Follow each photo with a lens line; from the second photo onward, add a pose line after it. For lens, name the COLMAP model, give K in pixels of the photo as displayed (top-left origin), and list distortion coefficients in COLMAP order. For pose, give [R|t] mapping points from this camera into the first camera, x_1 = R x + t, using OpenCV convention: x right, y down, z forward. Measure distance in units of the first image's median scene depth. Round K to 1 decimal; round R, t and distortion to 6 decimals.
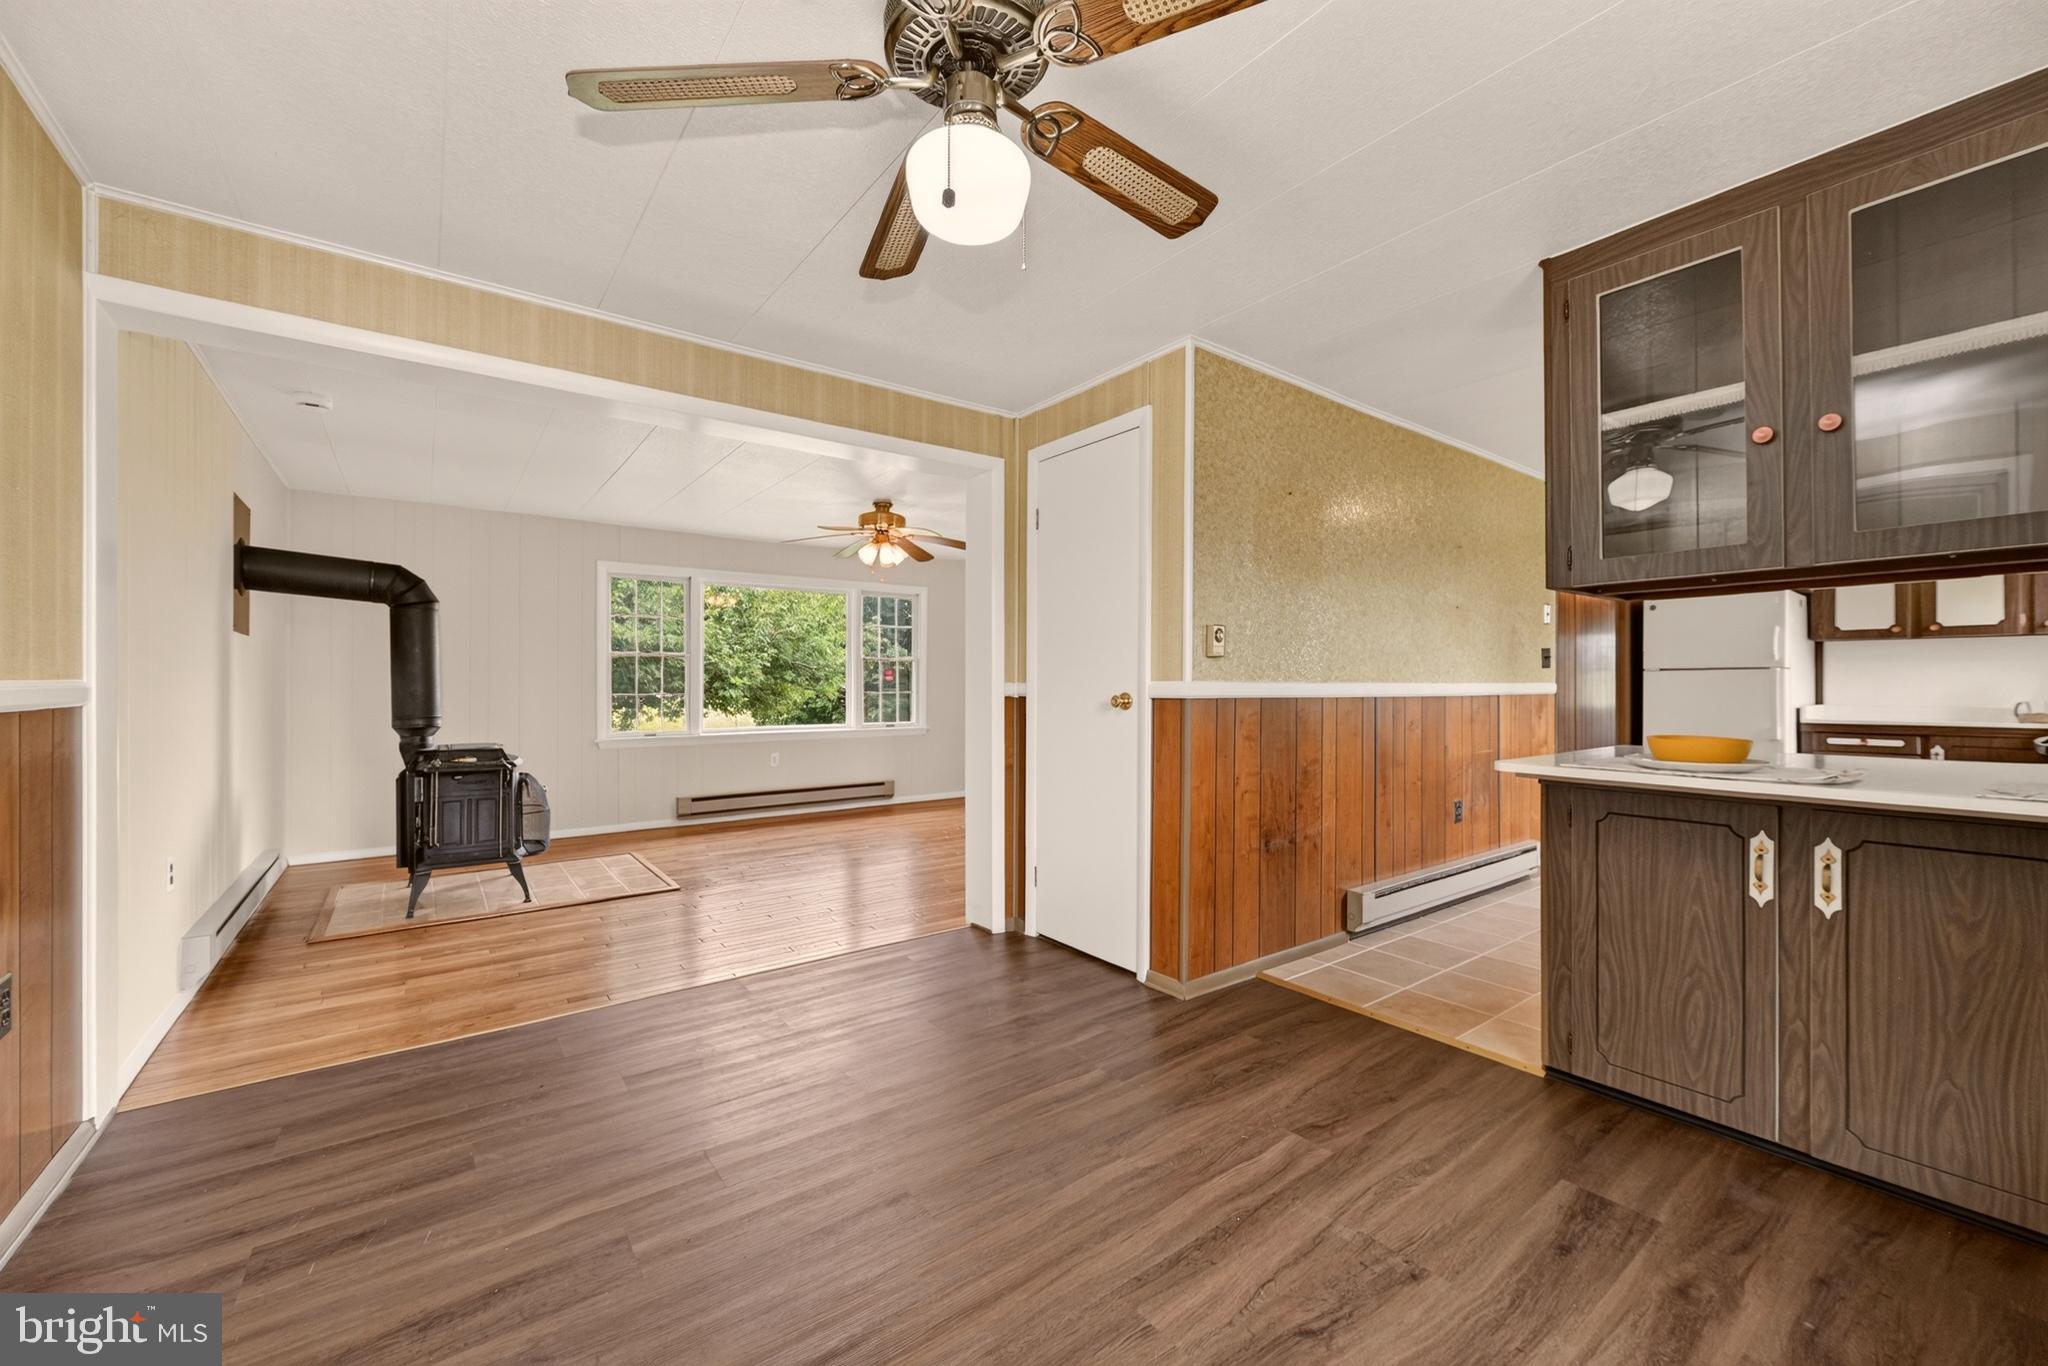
lens RADIAL K [[803.8, 0, 1025.1], [0, 803.8, 685.2], [0, 0, 1]] dist [-0.000830, -0.000093]
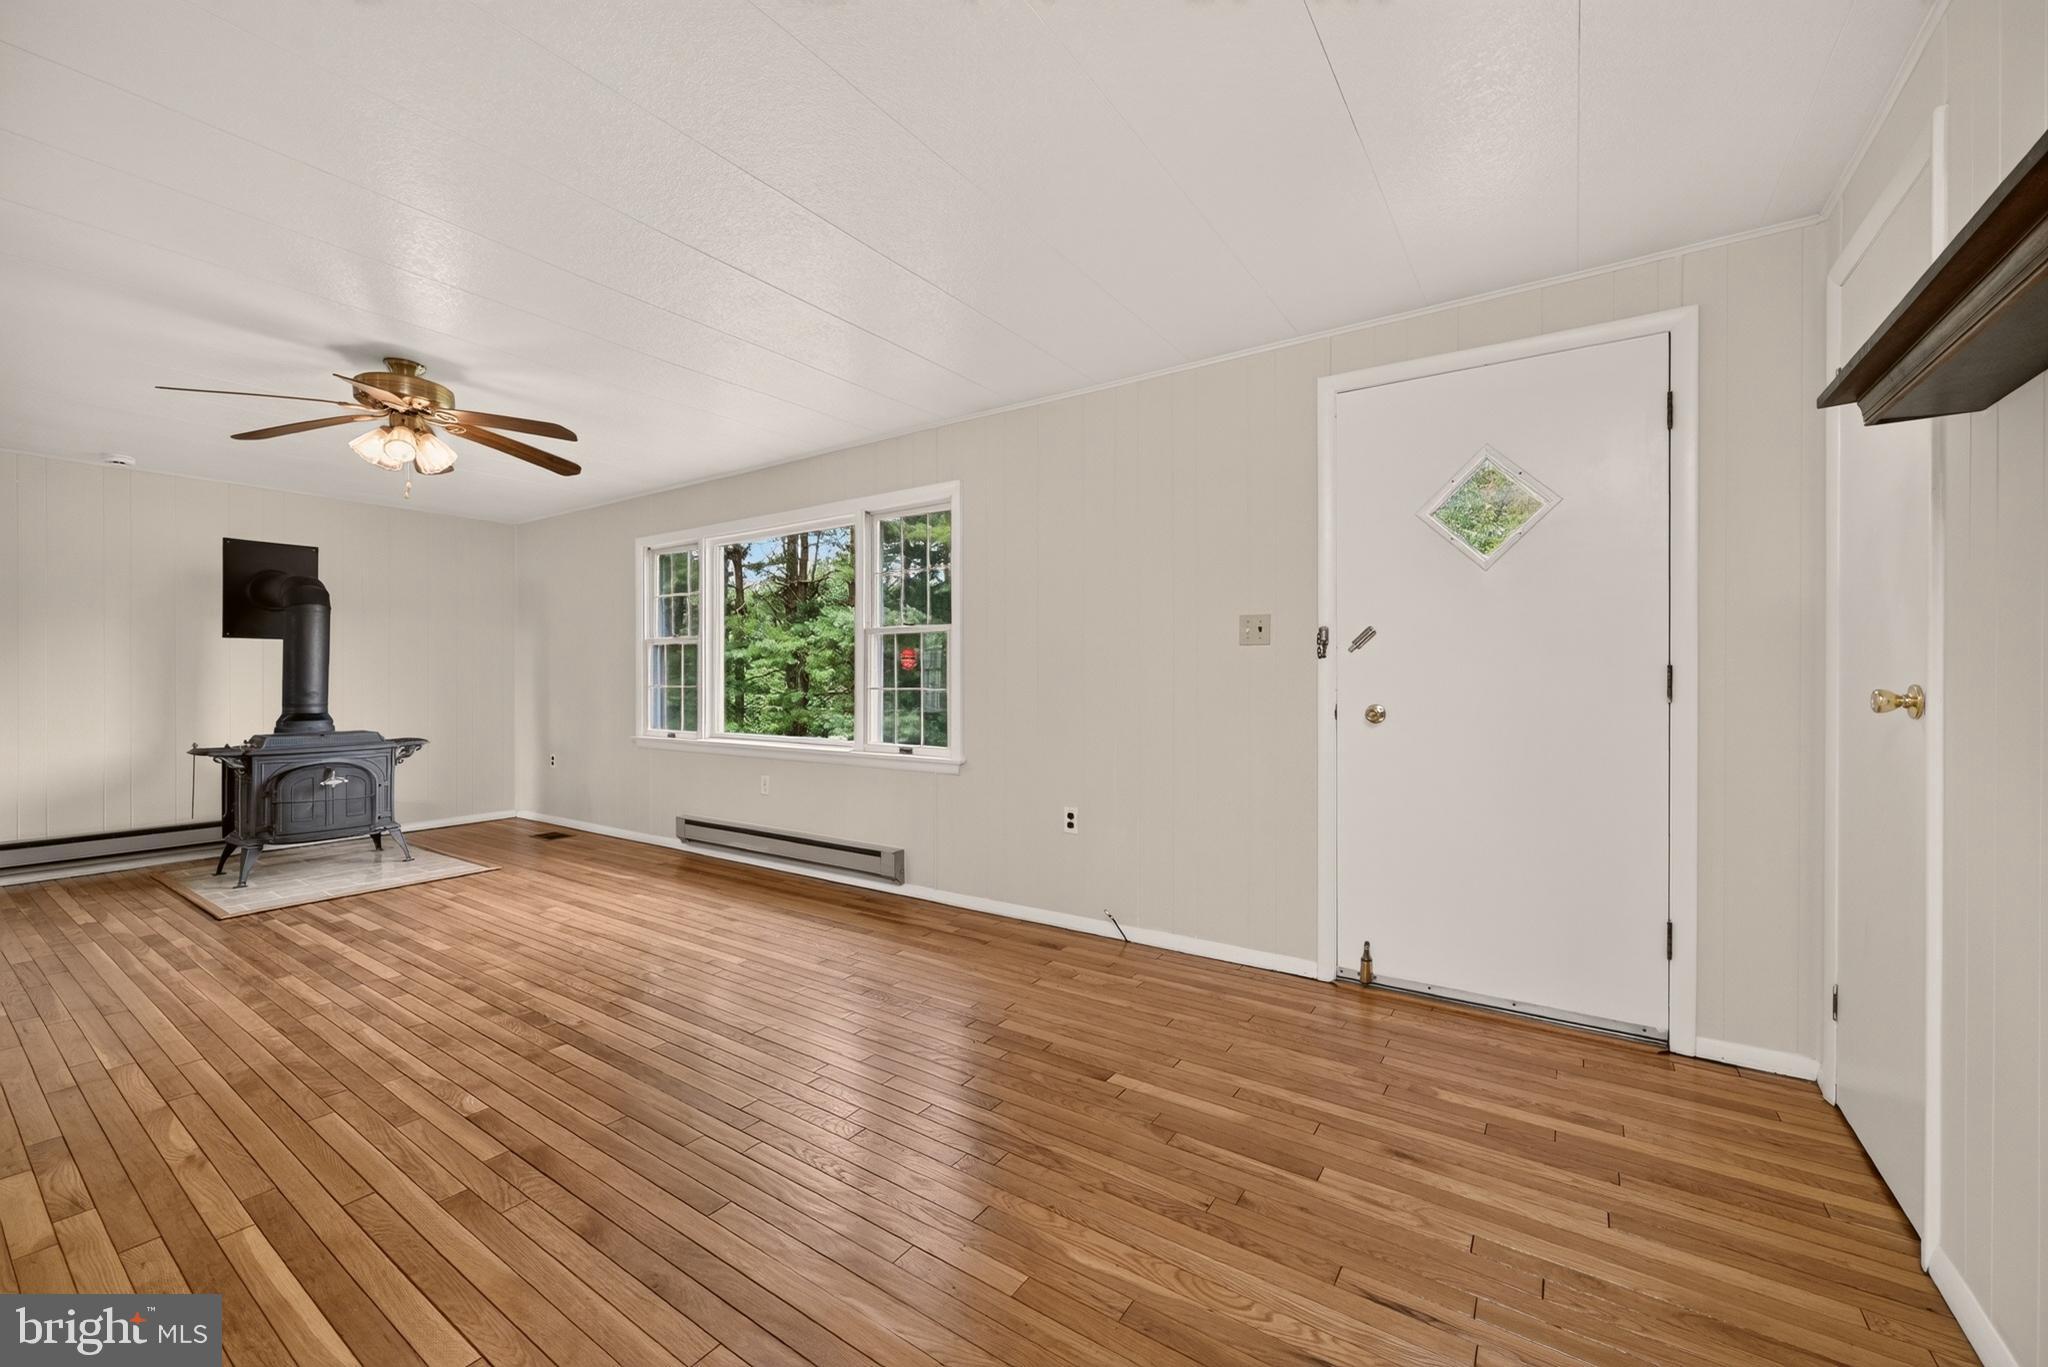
lens RADIAL K [[803.8, 0, 1025.1], [0, 803.8, 685.7], [0, 0, 1]] dist [-0.000830, -0.000093]
pose [[0.319776, 0.002806, -0.947489, 1.101682], [0.001294, 0.999993, 0.003399, 0.012161], [0.947492, -0.002313, 0.319770, 2.637319]]
